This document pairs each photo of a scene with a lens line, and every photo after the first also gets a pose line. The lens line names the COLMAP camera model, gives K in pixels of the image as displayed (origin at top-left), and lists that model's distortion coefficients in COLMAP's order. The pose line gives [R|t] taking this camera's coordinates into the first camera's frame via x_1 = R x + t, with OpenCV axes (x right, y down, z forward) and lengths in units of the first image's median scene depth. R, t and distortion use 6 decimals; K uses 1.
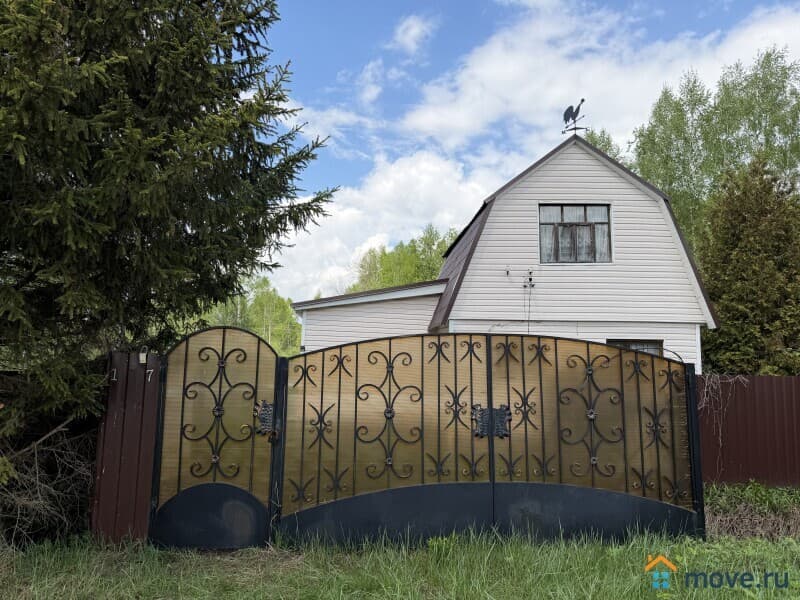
lens RADIAL K [[556.6, 0, 400.0], [0, 556.6, 300.0], [0, 0, 1]] dist [-0.210155, -0.001494]
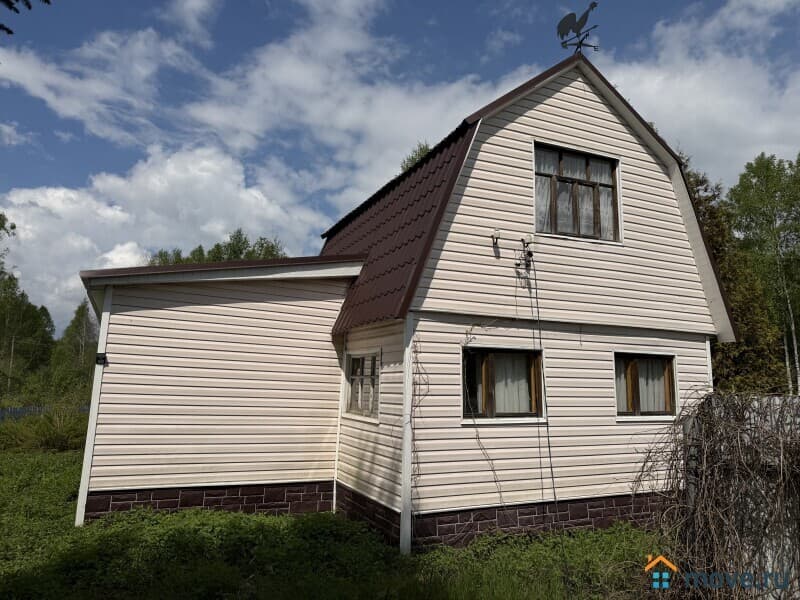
lens RADIAL K [[539.0, 0, 400.0], [0, 539.0, 300.0], [0, 0, 1]] dist [-0.040345, -0.000610]
pose [[0.900656, 0.055086, 0.431027, -0.155497], [-0.031685, 0.997617, -0.061289, 0.055272], [-0.433376, 0.041543, 0.900255, 0.494275]]
